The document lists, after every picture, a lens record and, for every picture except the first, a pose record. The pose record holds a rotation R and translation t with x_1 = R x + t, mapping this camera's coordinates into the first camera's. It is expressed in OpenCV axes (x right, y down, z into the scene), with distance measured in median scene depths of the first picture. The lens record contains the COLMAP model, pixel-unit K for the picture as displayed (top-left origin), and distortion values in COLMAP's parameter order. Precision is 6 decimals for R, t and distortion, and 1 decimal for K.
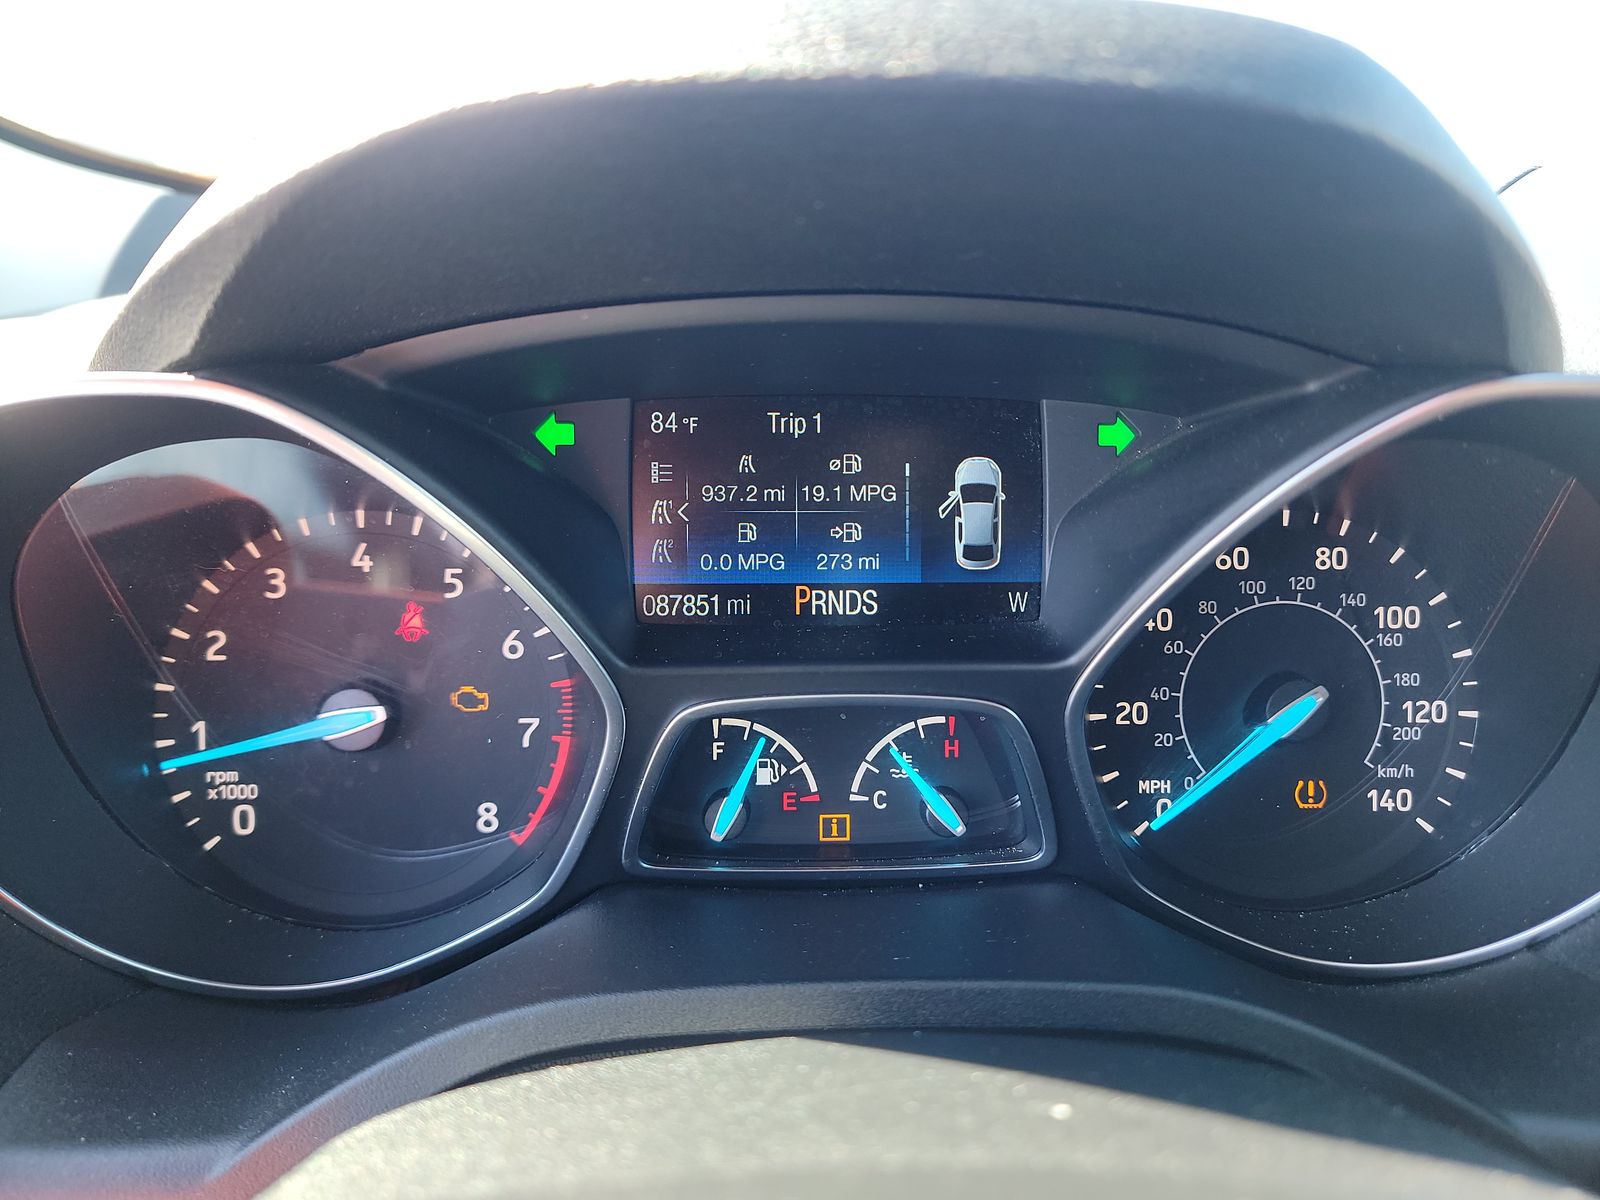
lens RADIAL K [[1122.0, 0, 805.2], [0, 1122.0, 595.4], [0, 0, 1]] dist [0.026757, -0.024450]
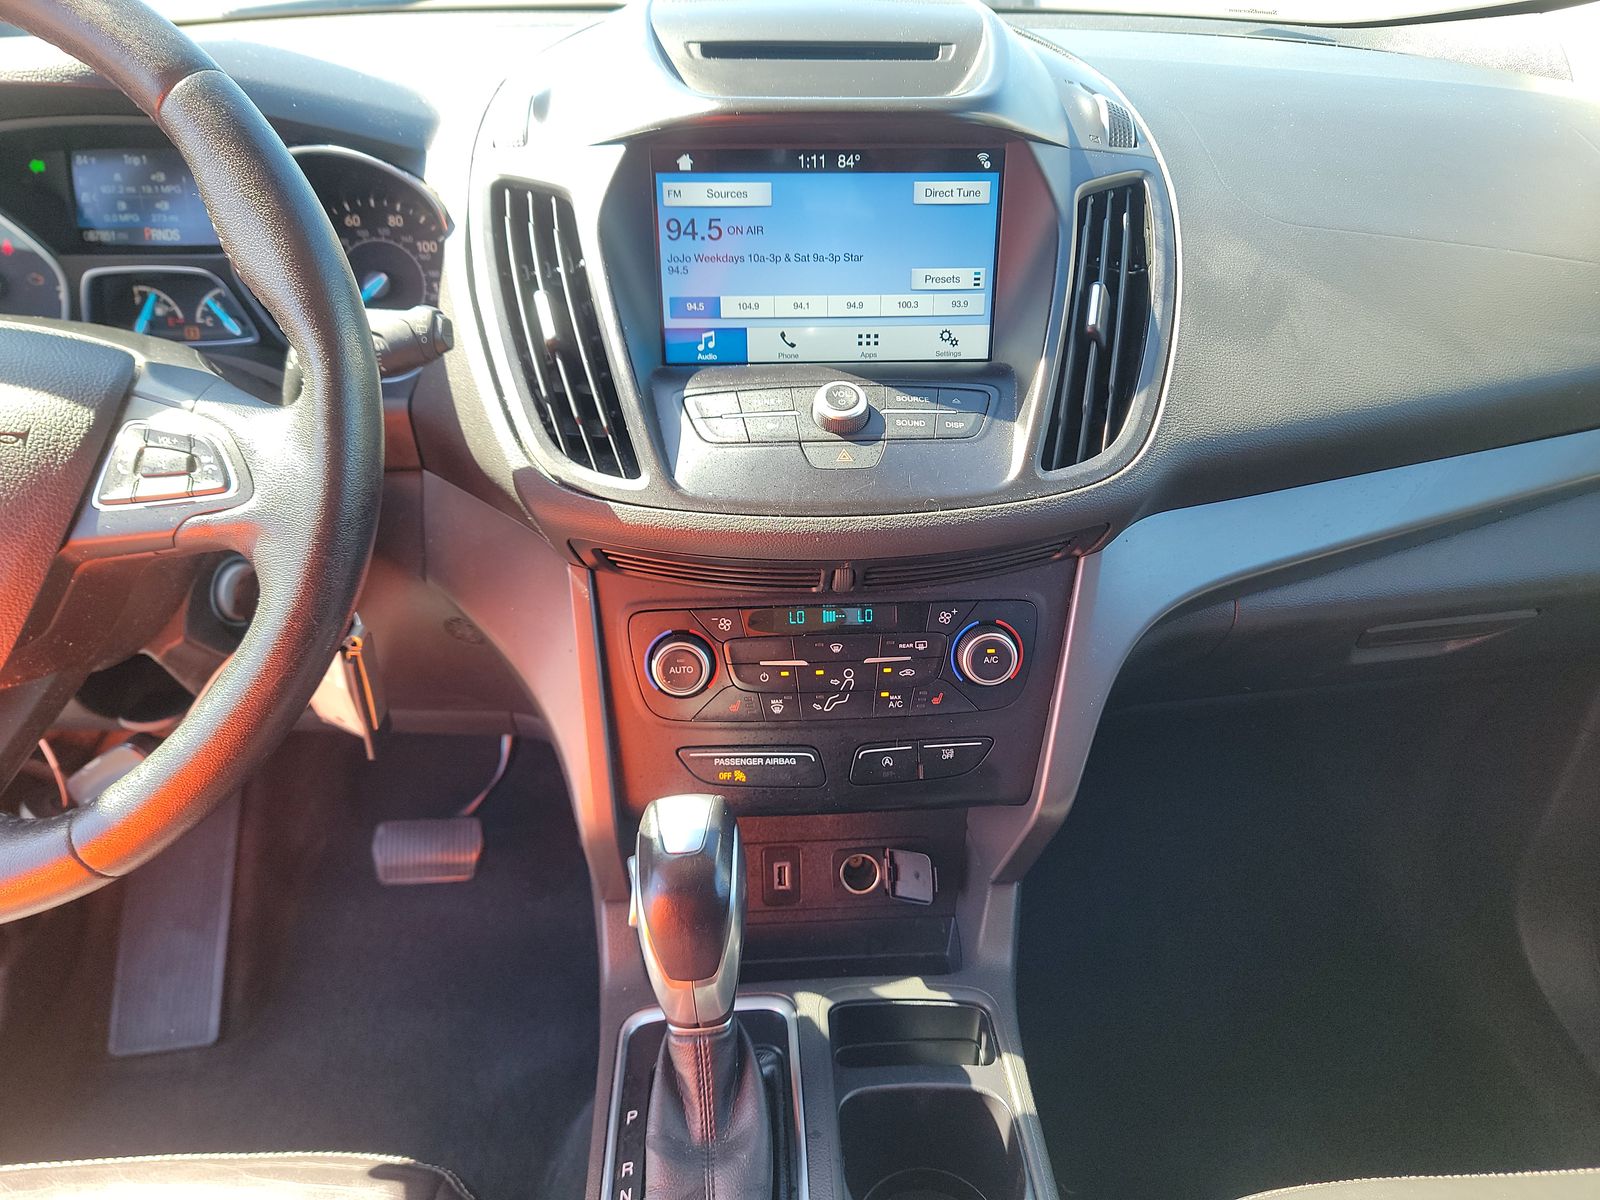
lens RADIAL K [[1122.0, 0, 796.1], [0, 1122.0, 608.1], [0, 0, 1]] dist [0.026757, -0.024450]
pose [[0.999778, -0.006708, 0.019970, 1.332362], [0.001867, 0.972432, 0.233181, 0.222112], [-0.020984, -0.233092, 0.972228, -1.627593]]
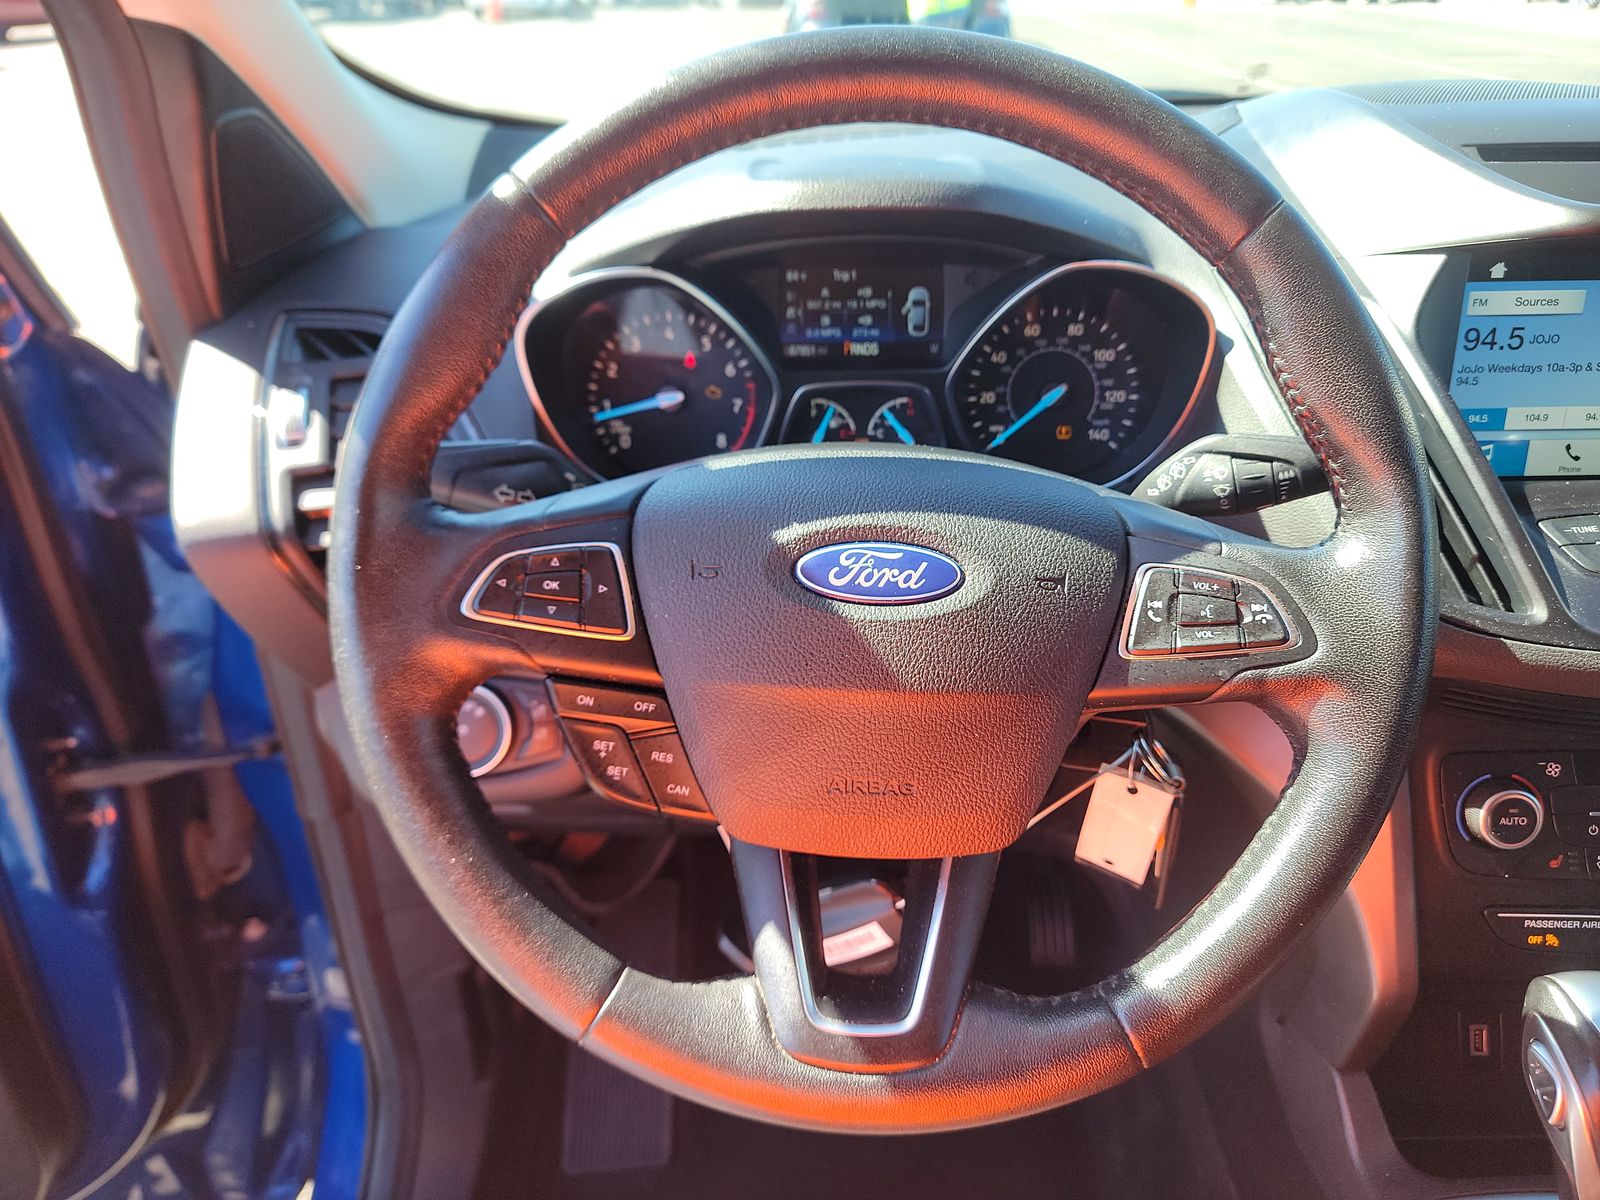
lens RADIAL K [[1122.0, 0, 810.5], [0, 1122.0, 574.1], [0, 0, 1]] dist [0.026757, -0.024450]
pose [[0.997869, 0.003235, -0.065174, 0.076210], [0.006356, 0.989203, 0.146413, 0.129275], [0.064944, -0.146515, 0.987074, -1.483950]]
